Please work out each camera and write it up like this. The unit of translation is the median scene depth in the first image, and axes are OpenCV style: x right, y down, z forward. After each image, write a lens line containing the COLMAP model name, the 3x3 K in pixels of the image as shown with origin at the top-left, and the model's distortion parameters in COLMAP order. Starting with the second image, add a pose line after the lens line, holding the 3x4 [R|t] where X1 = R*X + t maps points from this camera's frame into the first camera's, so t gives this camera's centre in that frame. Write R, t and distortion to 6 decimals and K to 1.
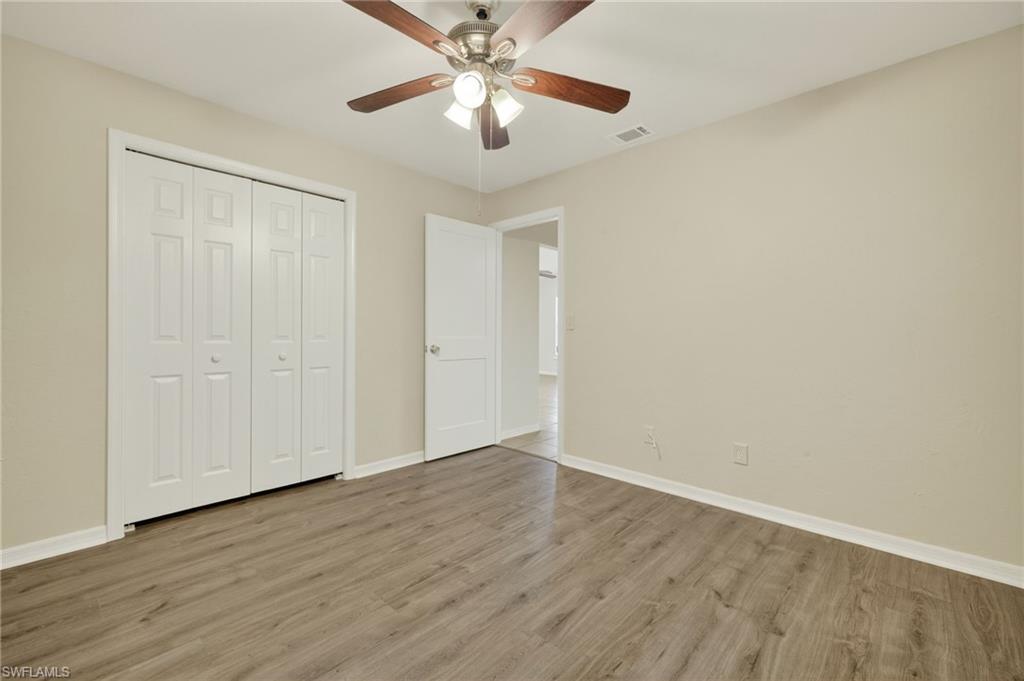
lens RADIAL K [[482.1, 0, 514.7], [0, 482.1, 333.7], [0, 0, 1]] dist [0.003302, 0.000202]
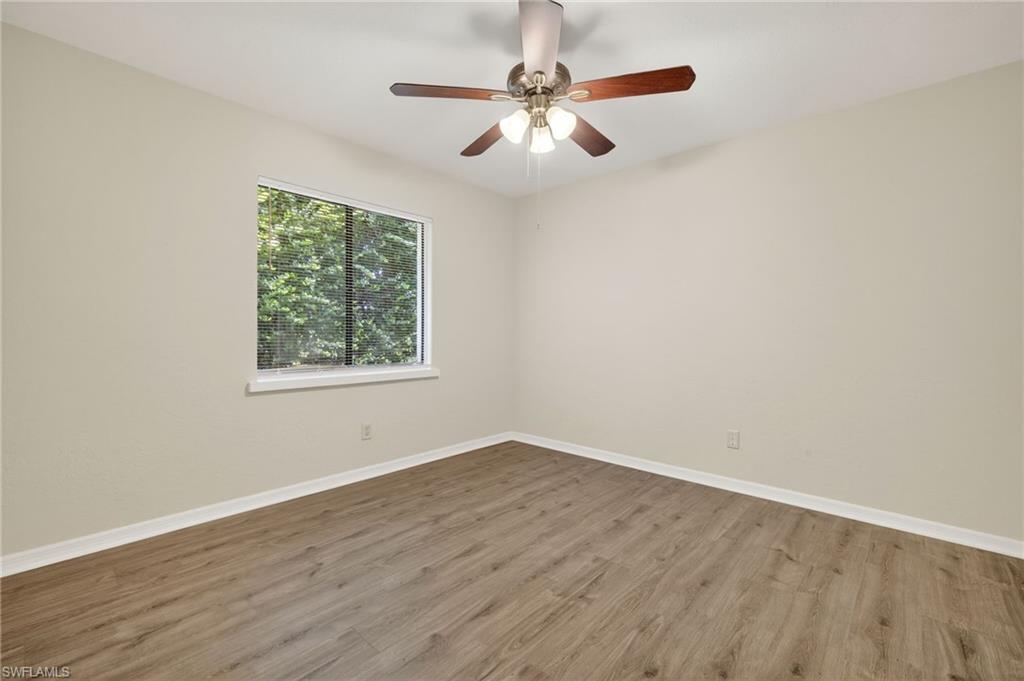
lens RADIAL K [[482.1, 0, 514.7], [0, 482.1, 333.7], [0, 0, 1]] dist [0.003302, 0.000202]
pose [[-0.999798, -0.012613, -0.015628, -0.003373], [-0.012716, 0.999898, 0.006531, -0.006123], [0.015544, 0.006728, -0.999857, 1.985561]]
